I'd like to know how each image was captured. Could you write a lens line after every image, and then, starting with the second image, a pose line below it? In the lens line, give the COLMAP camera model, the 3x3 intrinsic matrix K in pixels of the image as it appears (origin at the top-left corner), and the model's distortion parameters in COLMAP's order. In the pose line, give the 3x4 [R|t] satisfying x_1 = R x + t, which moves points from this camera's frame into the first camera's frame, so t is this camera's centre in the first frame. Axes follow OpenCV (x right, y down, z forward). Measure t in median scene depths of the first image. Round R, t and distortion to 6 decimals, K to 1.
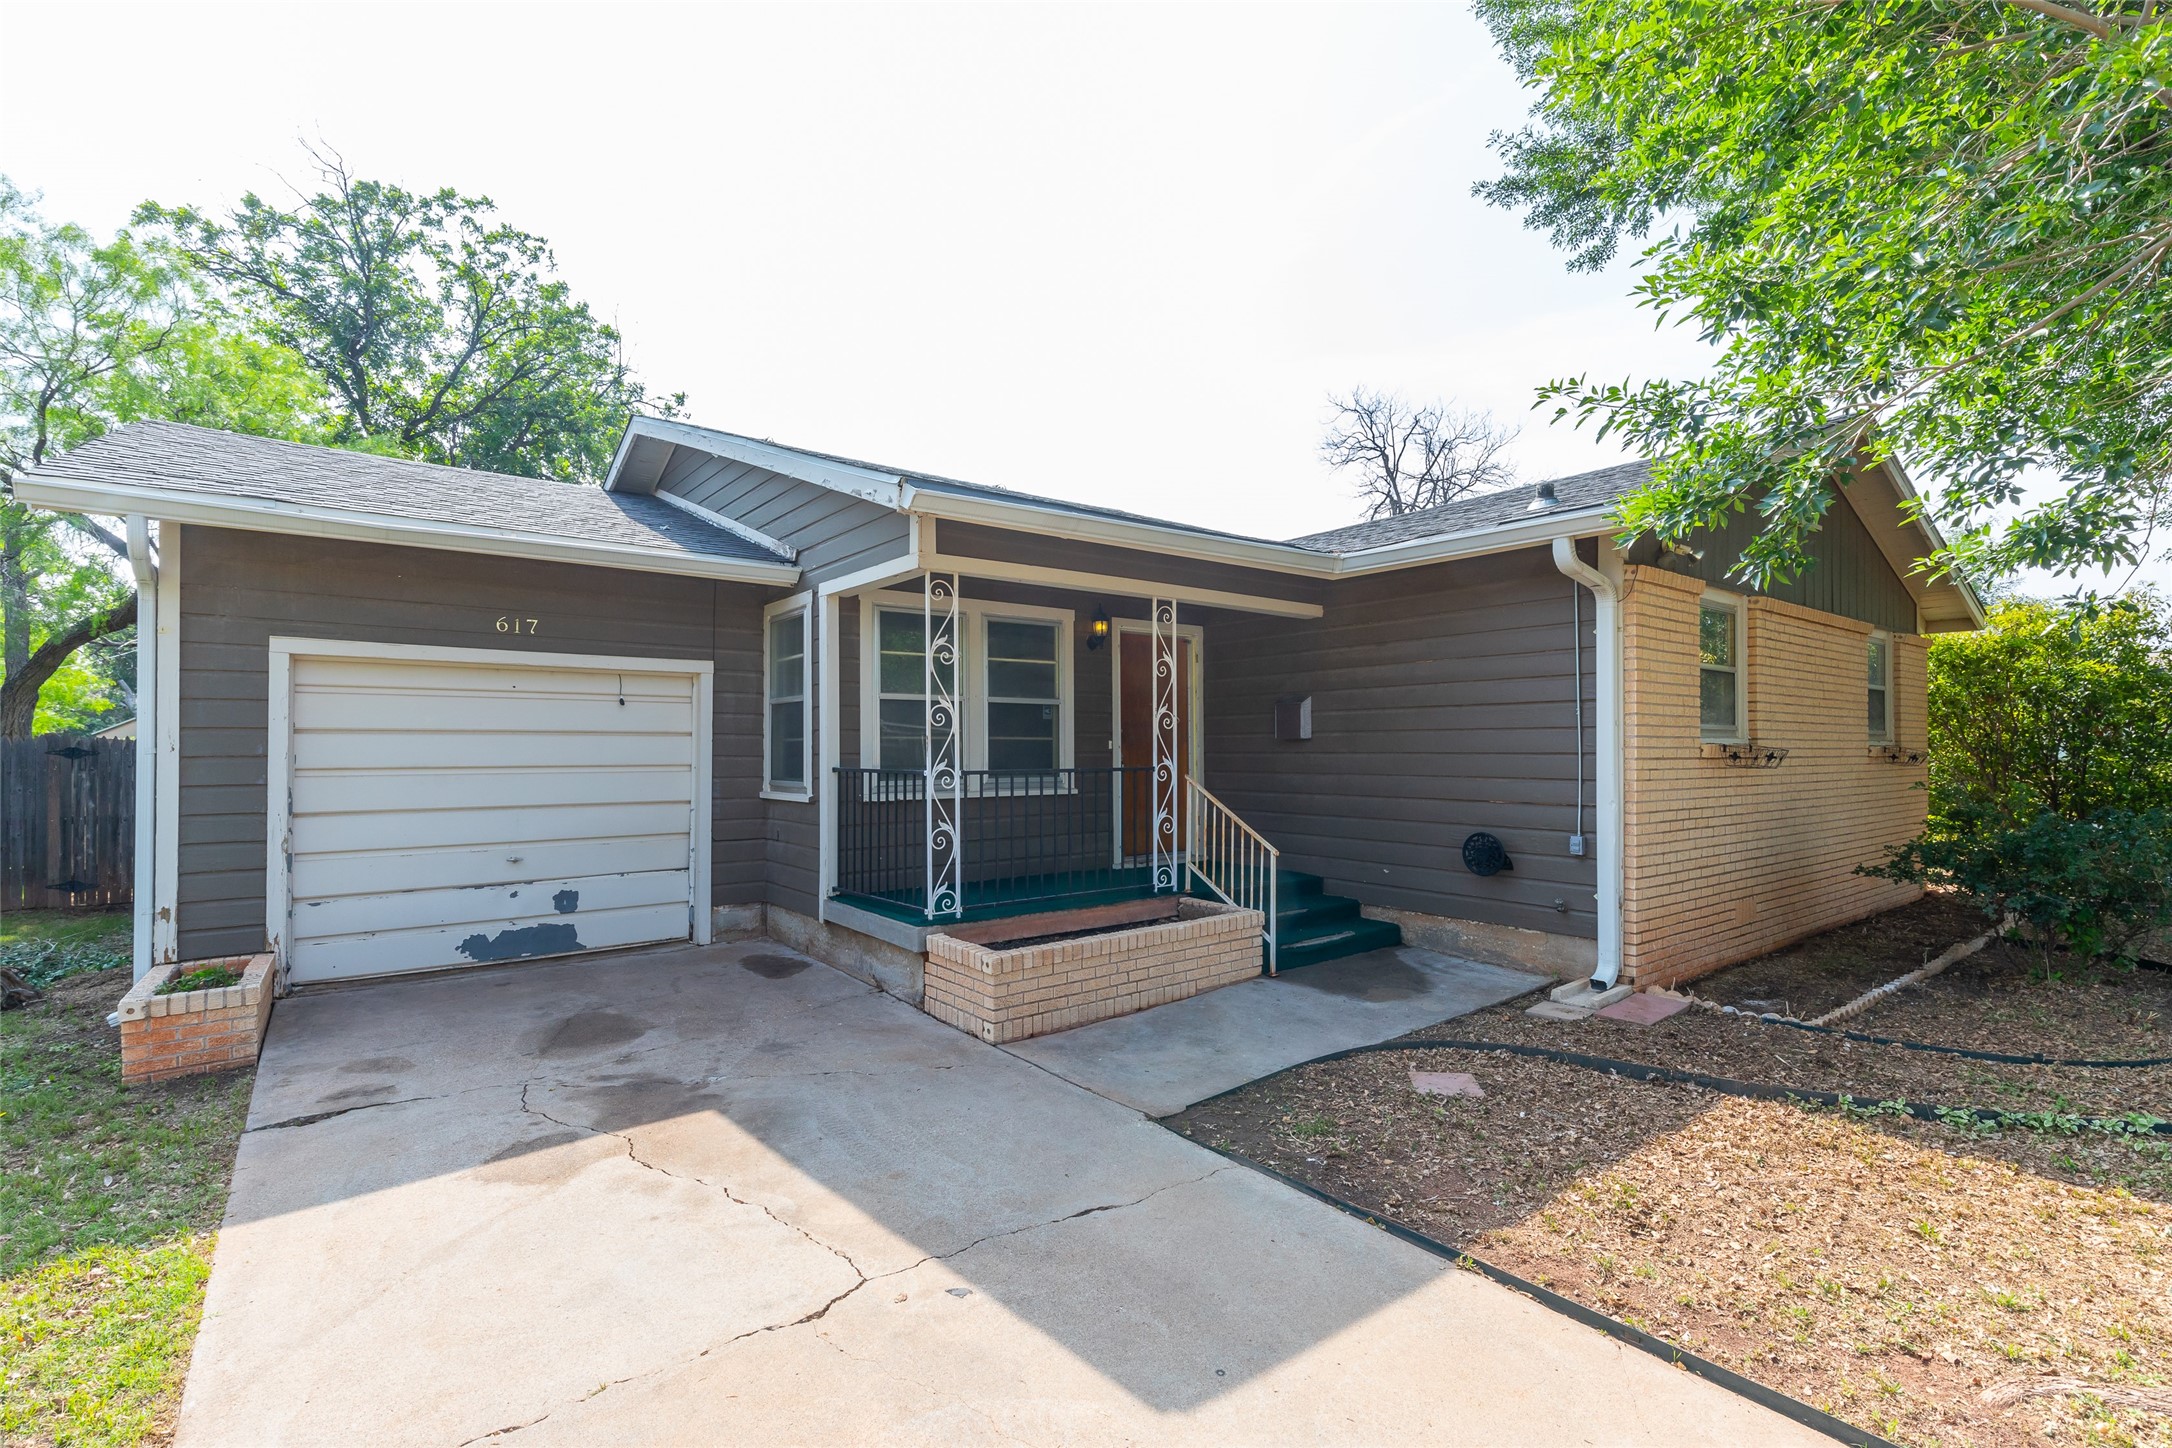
lens RADIAL K [[995.8, 0, 1094.7], [0, 995.8, 733.7], [0, 0, 1]] dist [0.009952, -0.000394]
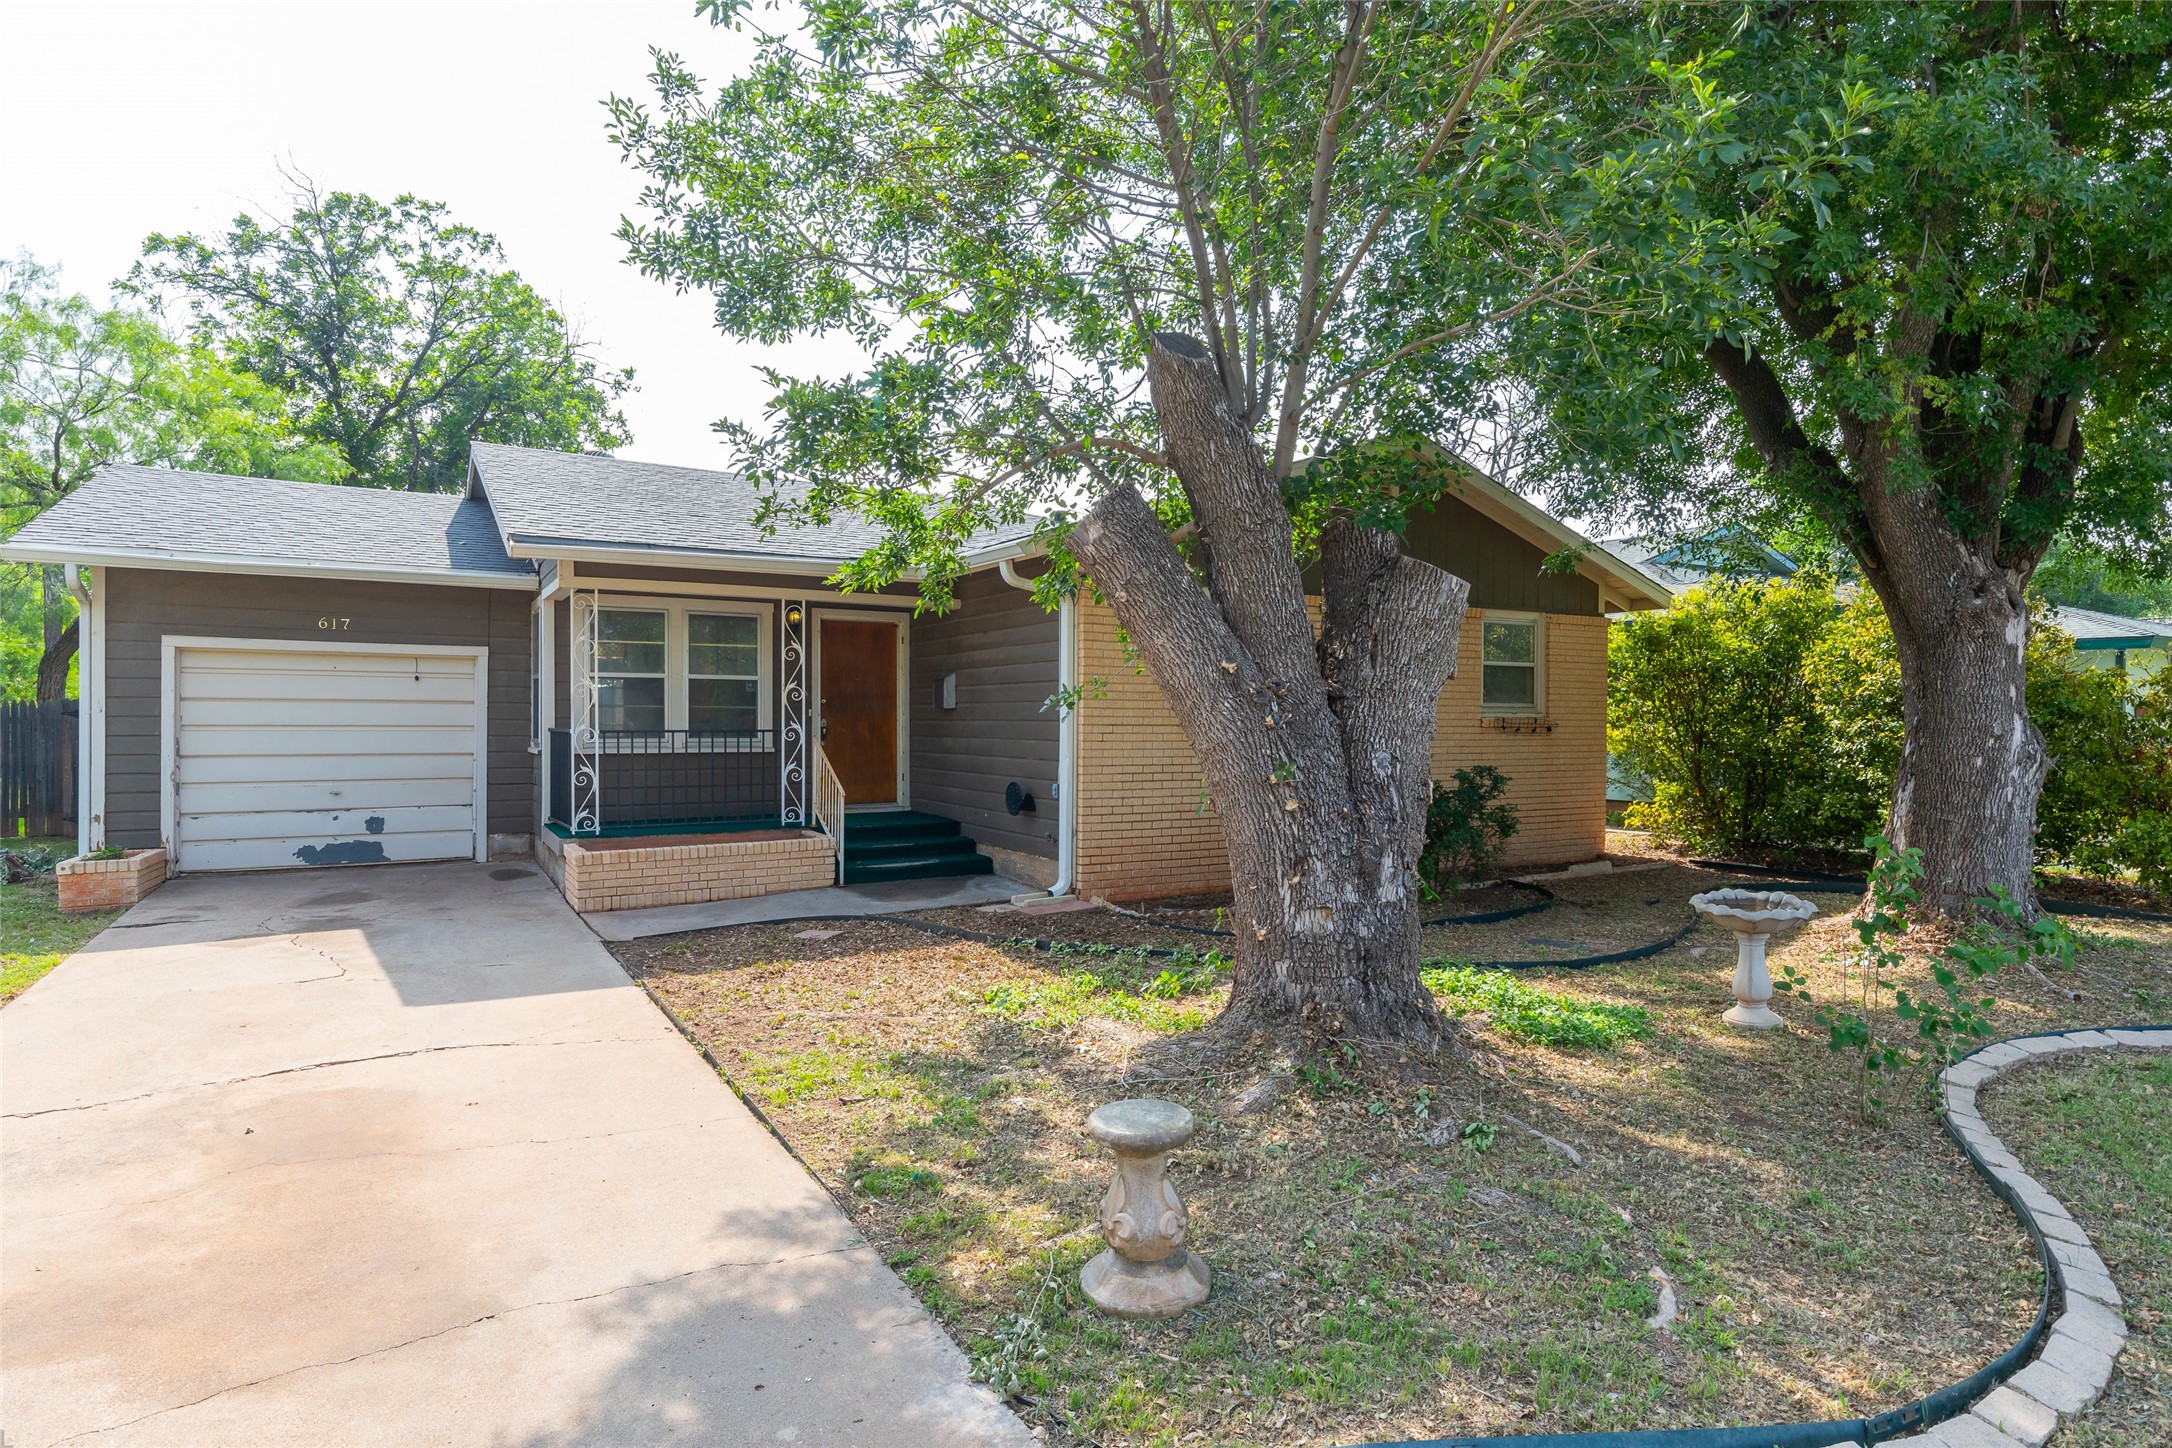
lens RADIAL K [[1147.9, 0, 1034.4], [0, 1147.9, 712.2], [0, 0, 1]] dist [0.004412, 0.001455]
pose [[0.991251, 0.006145, -0.131851, 0.531528], [-0.004762, 0.999930, 0.010807, -0.006364], [0.131908, -0.010085, 0.991211, -0.405709]]
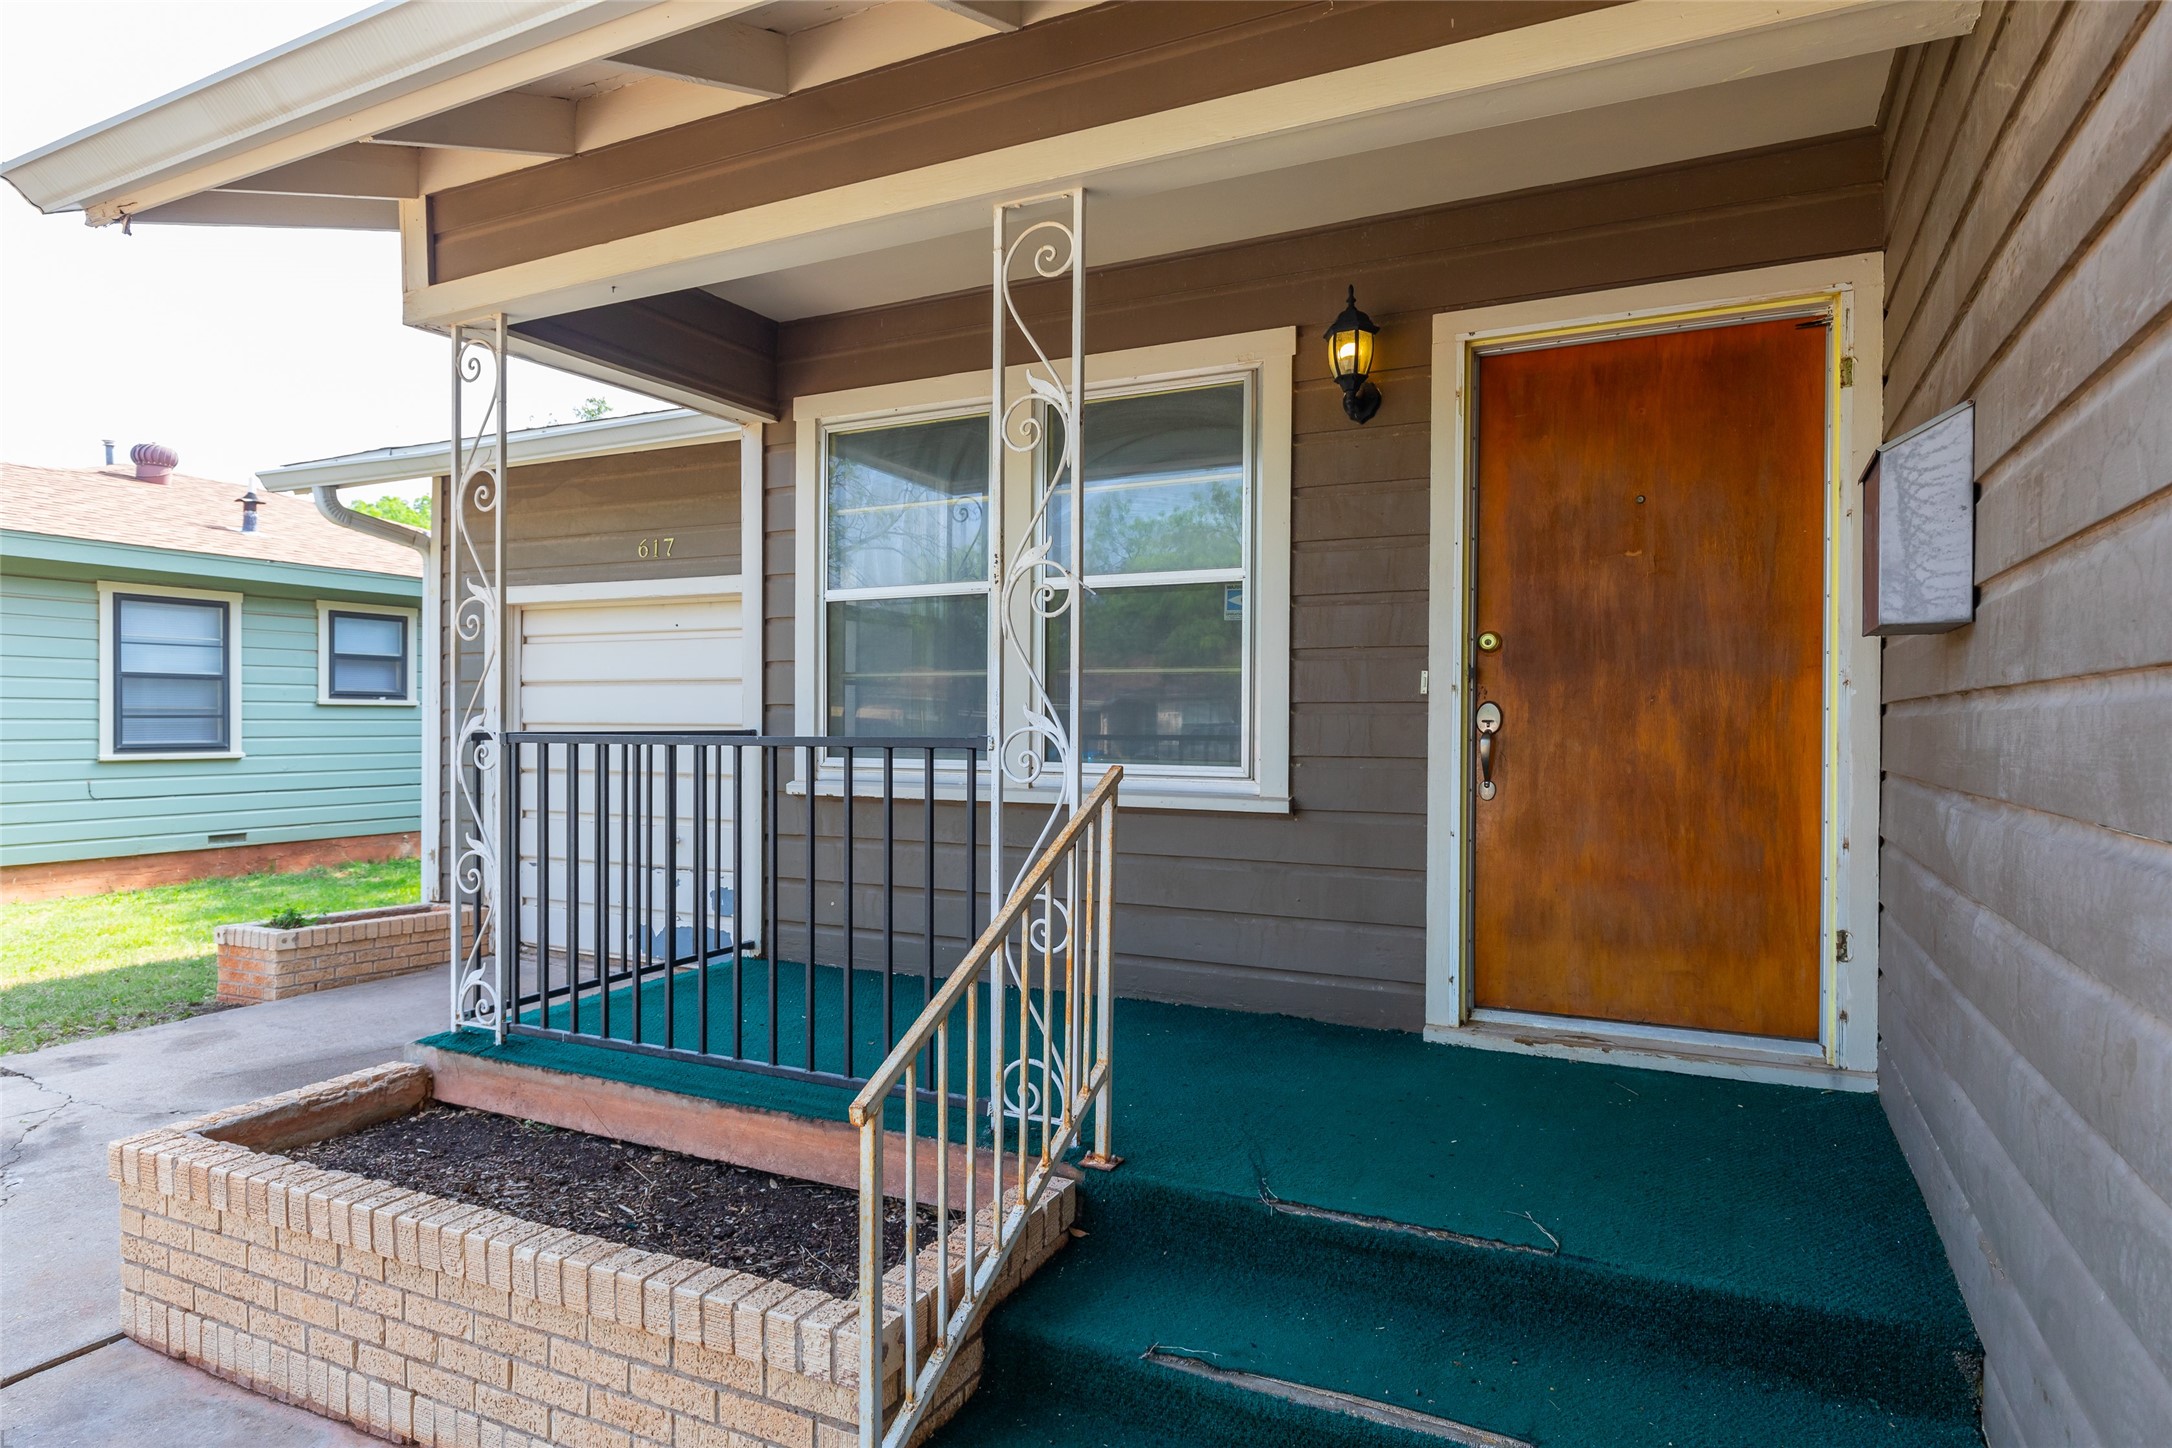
lens RADIAL K [[1206.1, 0, 1086.0], [0, 1206.1, 724.0], [0, 0, 1]] dist [0.003377, 0.000514]
pose [[0.428288, 0.002289, -0.903639, 0.394686], [0.005475, 0.999972, 0.005128, 0.026972], [0.903626, -0.007144, 0.428263, 0.800366]]
